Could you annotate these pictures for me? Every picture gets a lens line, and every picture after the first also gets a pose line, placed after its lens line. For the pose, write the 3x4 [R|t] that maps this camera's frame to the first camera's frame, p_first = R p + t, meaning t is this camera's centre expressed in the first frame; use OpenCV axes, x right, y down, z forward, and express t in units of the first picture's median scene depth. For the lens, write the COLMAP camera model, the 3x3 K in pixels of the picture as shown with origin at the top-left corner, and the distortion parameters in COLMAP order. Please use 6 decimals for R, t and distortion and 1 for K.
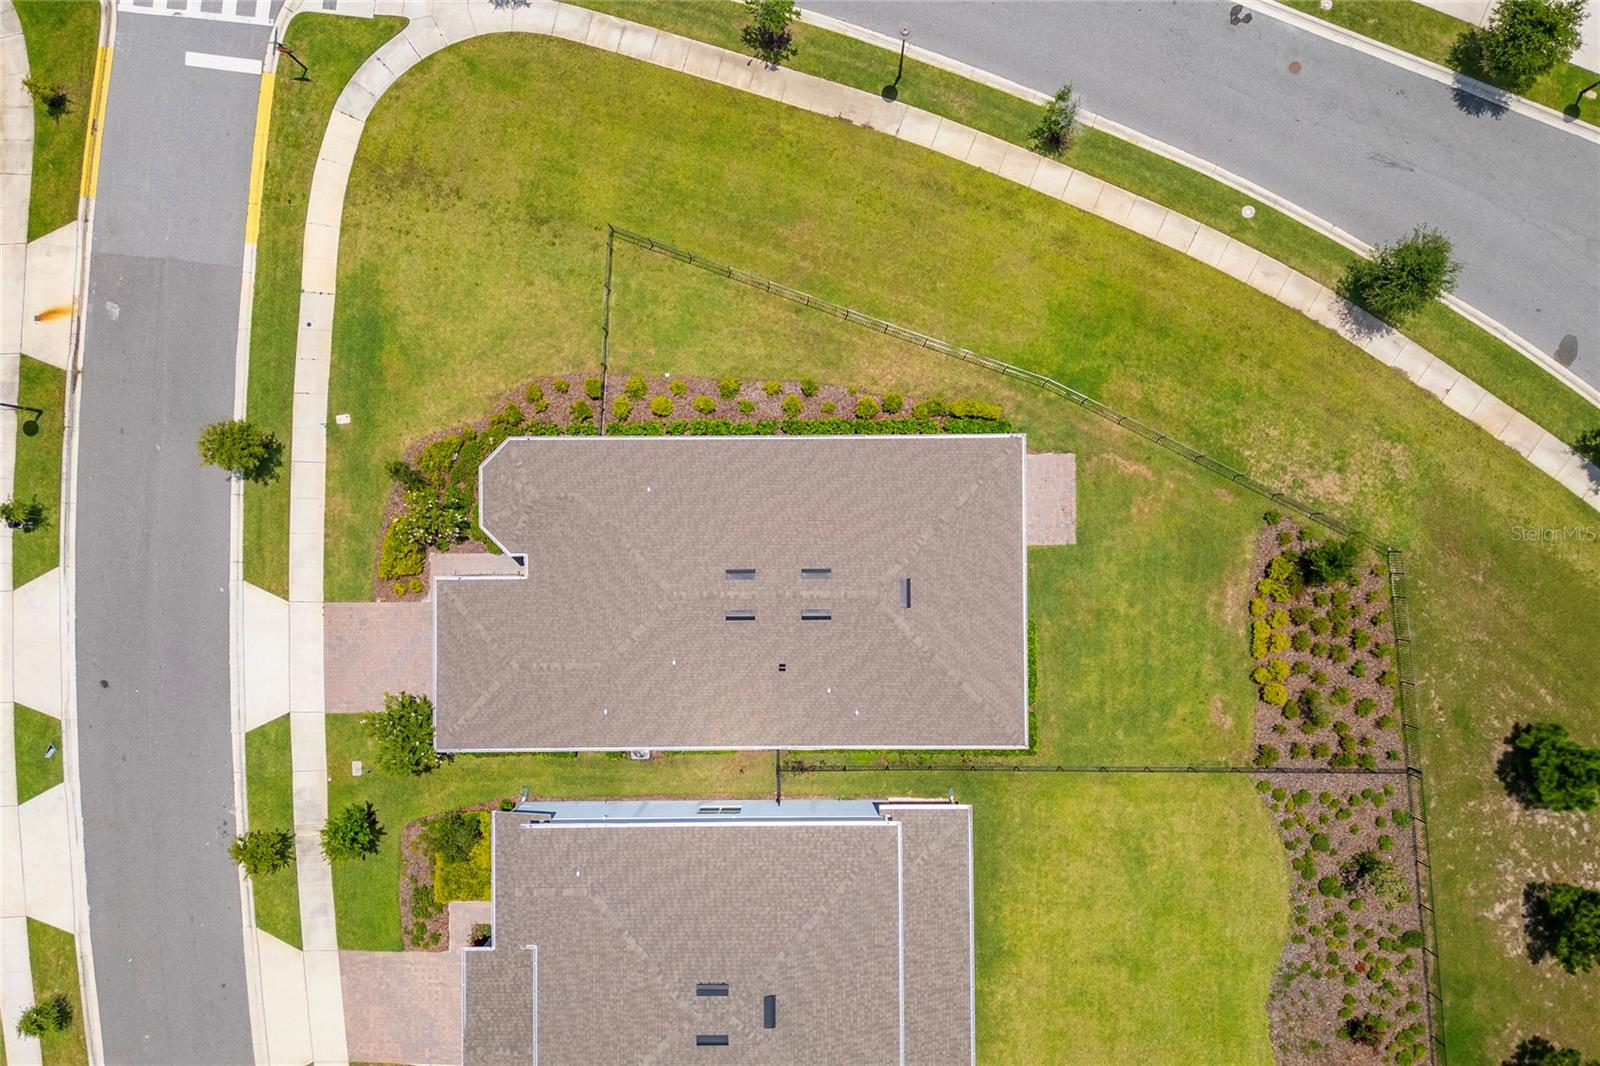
lens RADIAL K [[1393.3, 0, 801.0], [0, 1393.3, 507.2], [0, 0, 1]] dist [0.088104, -0.114892]
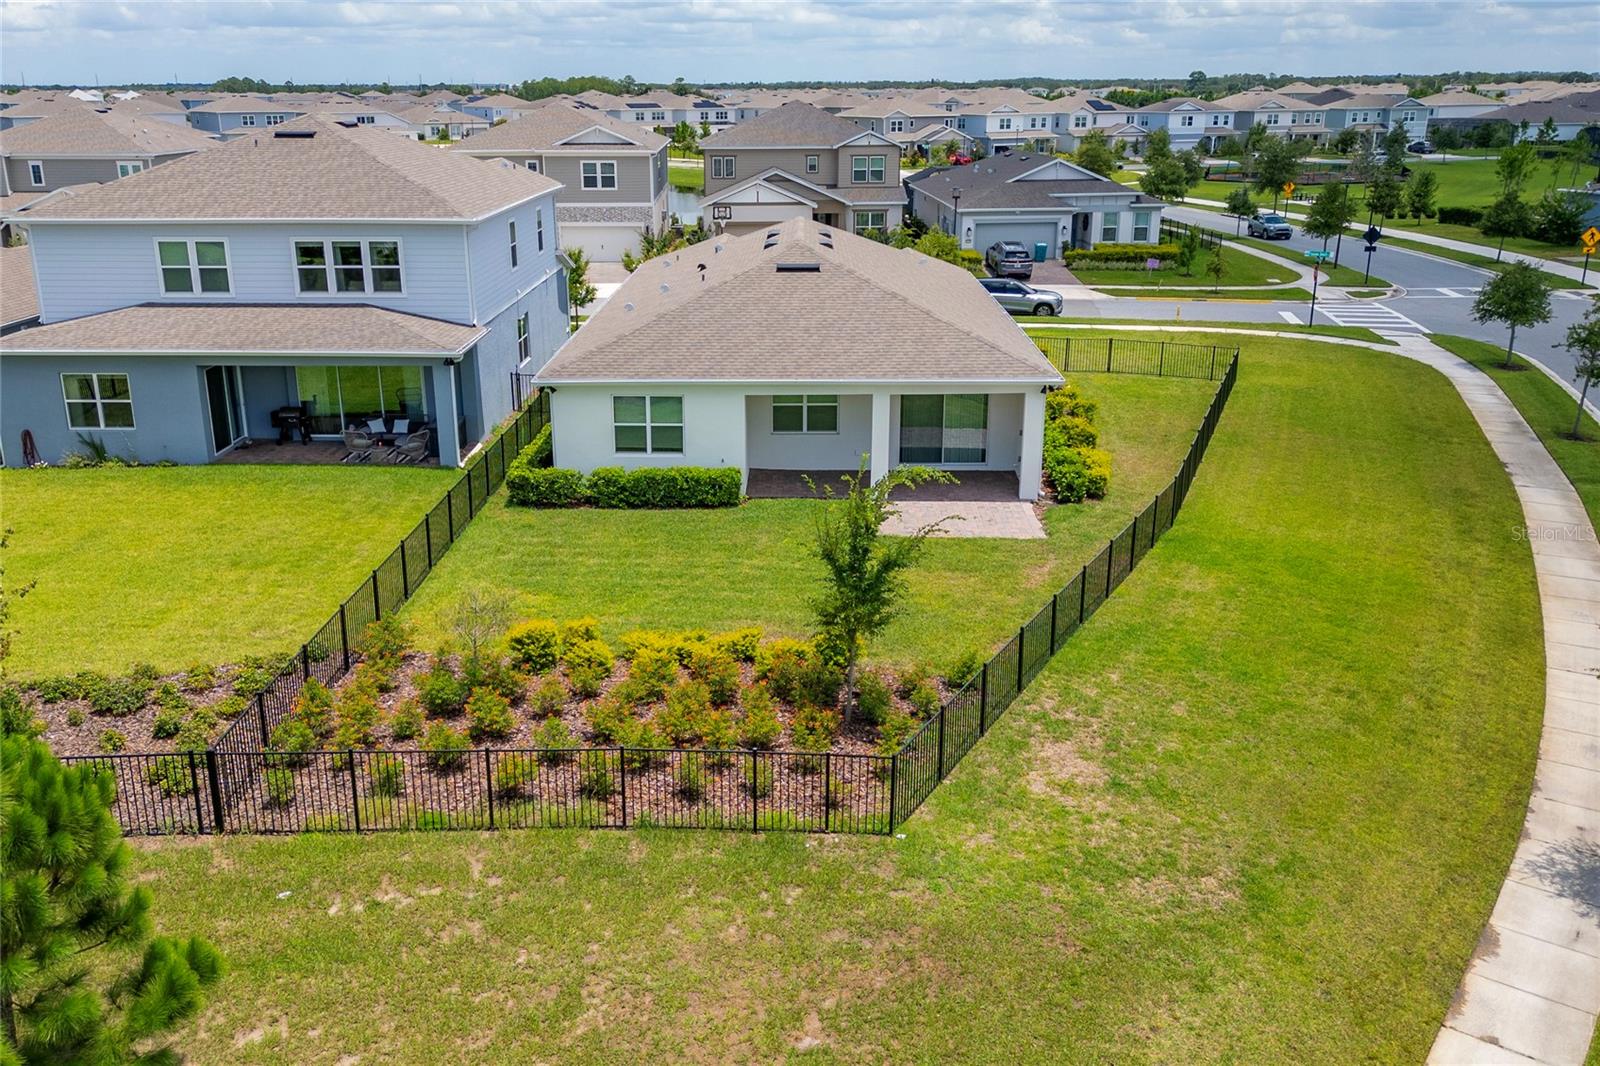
lens RADIAL K [[1392.9, 0, 766.8], [0, 1392.9, 532.5], [0, 0, 1]] dist [0.073755, -0.084220]
pose [[-0.036665, 0.324518, -0.945169, 0.693916], [-0.999270, -0.001728, 0.038171, 0.047925], [0.010753, 0.945878, 0.324344, 0.818959]]
